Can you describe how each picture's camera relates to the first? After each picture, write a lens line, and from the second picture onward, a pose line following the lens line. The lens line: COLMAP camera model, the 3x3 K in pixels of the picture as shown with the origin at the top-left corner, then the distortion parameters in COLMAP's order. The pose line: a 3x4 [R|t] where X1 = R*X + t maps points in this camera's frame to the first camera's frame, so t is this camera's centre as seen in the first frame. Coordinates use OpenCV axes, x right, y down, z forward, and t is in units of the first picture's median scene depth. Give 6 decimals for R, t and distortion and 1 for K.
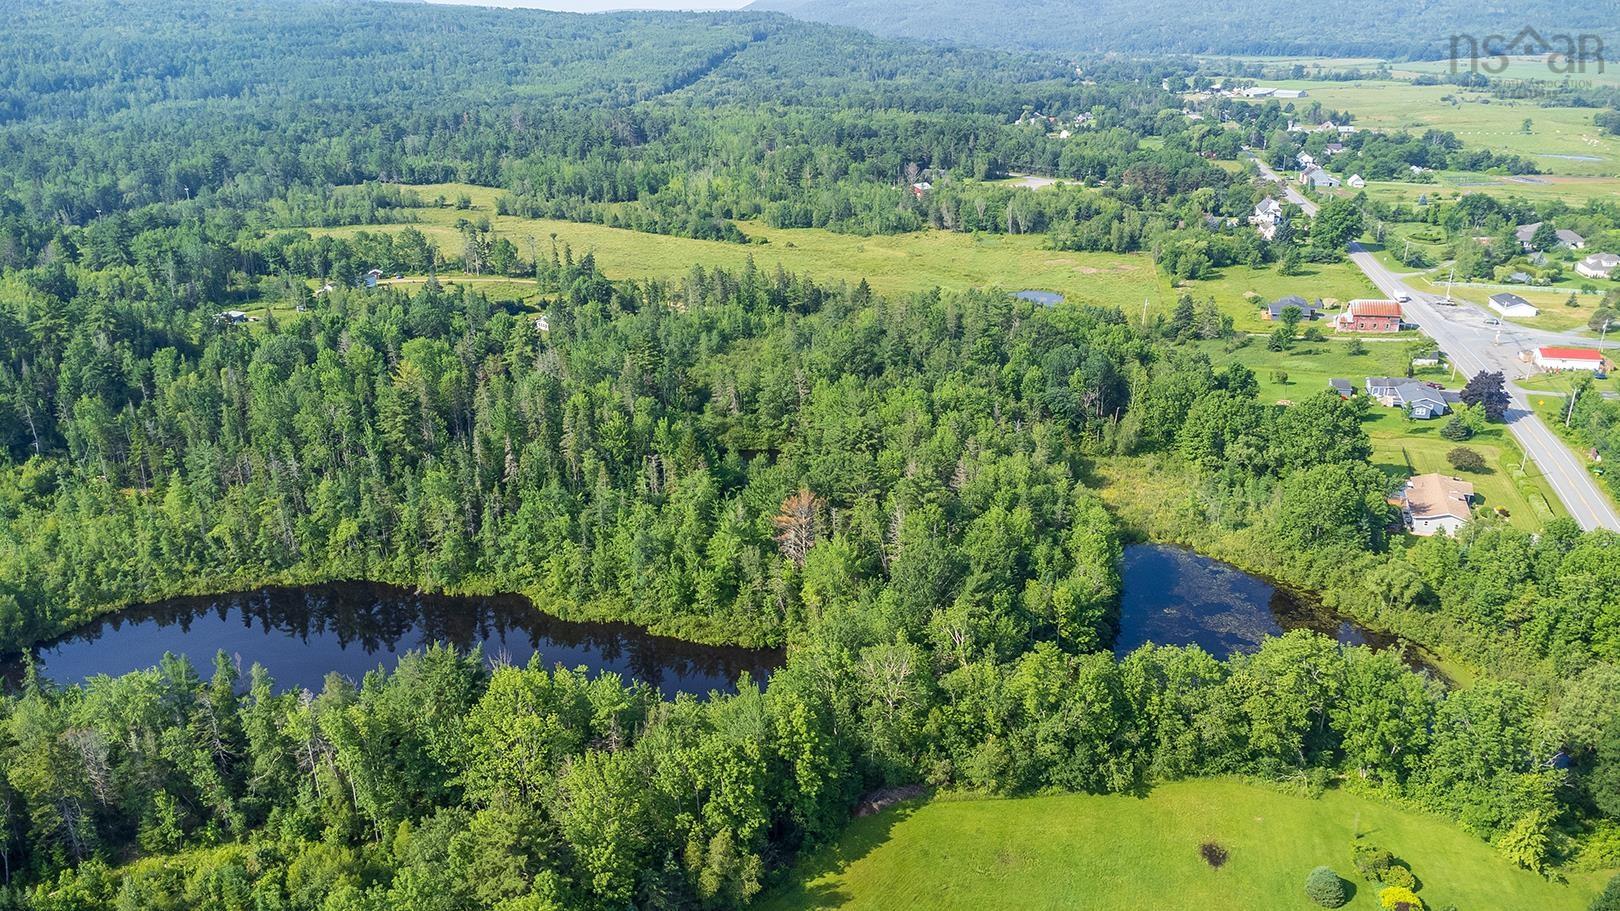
lens RADIAL K [[1172.1, 0, 805.3], [0, 1172.1, 423.4], [0, 0, 1]] dist [0.038271, -0.056634]
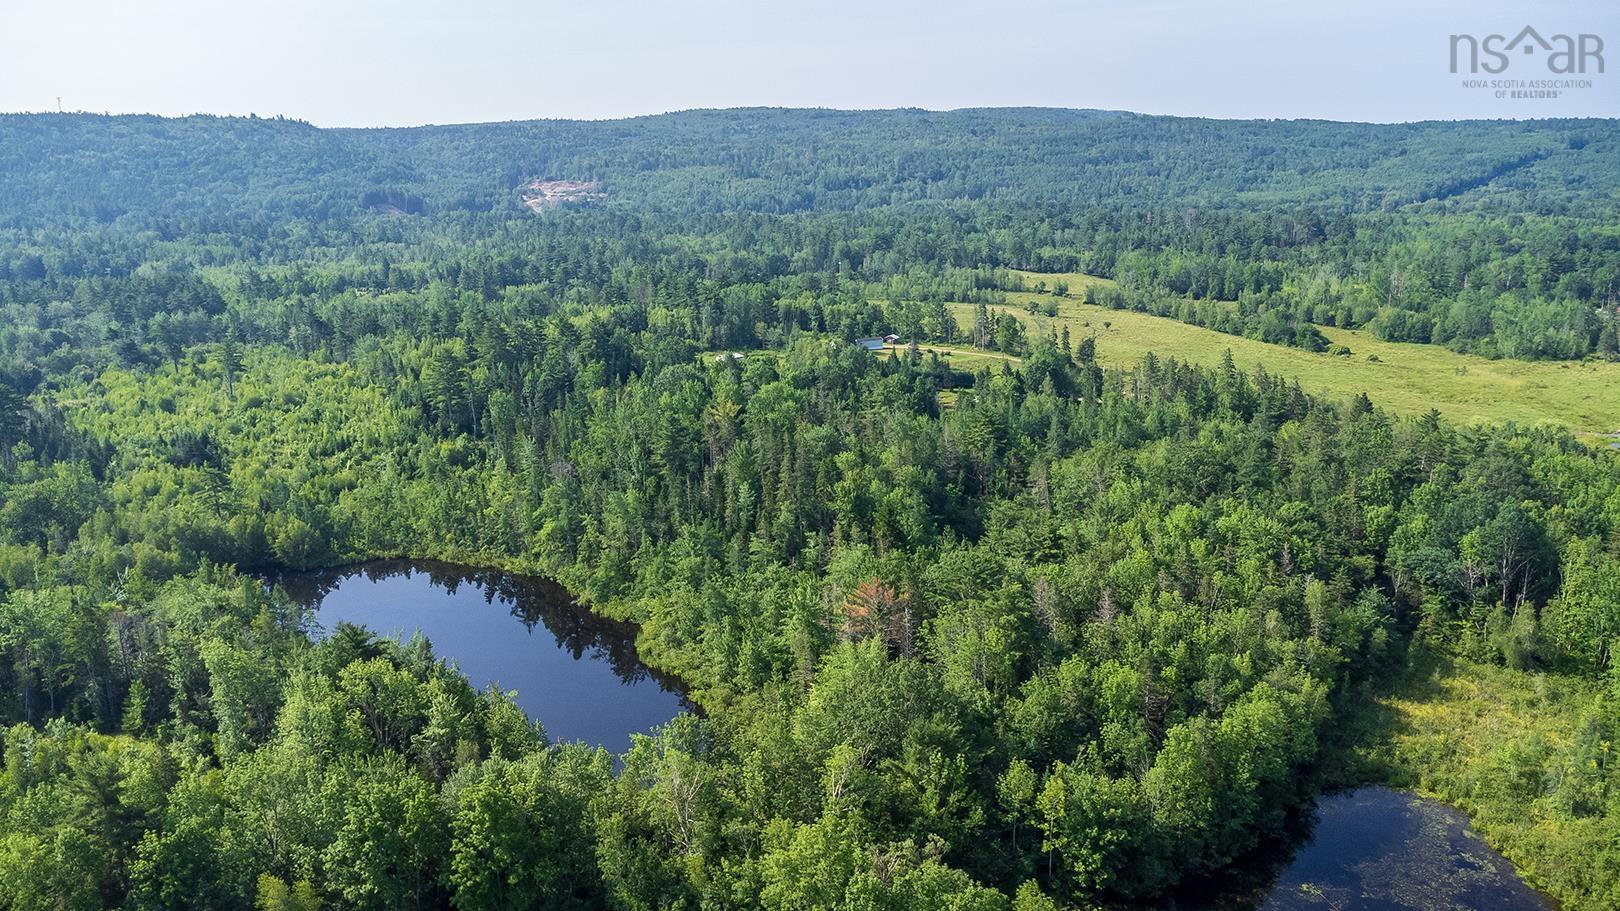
lens RADIAL K [[1172.1, 0, 805.3], [0, 1172.1, 423.4], [0, 0, 1]] dist [0.038271, -0.056634]
pose [[0.792726, 0.133467, -0.594788, 0.149523], [-0.189727, 0.981293, -0.032670, -0.004583], [0.579301, 0.138746, 0.803219, 0.102352]]
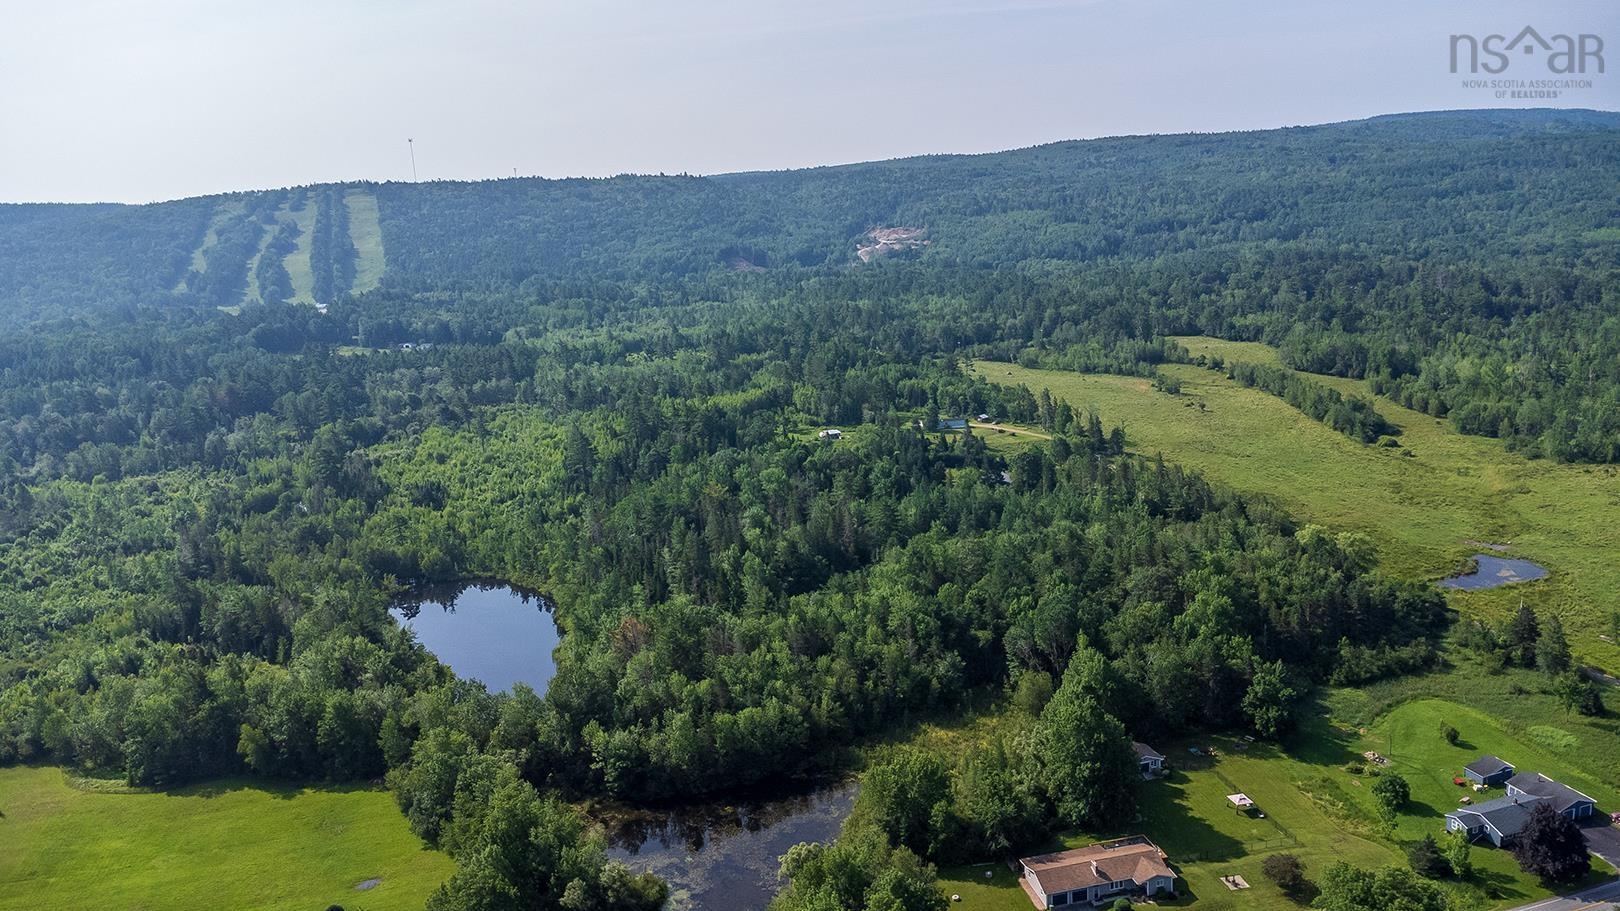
lens RADIAL K [[1172.1, 0, 805.3], [0, 1172.1, 423.4], [0, 0, 1]] dist [0.038271, -0.056634]
pose [[0.534417, 0.148823, -0.832015, 0.425168], [-0.224179, 0.974079, 0.030240, -0.087950], [0.814949, 0.170359, 0.553928, 0.122898]]
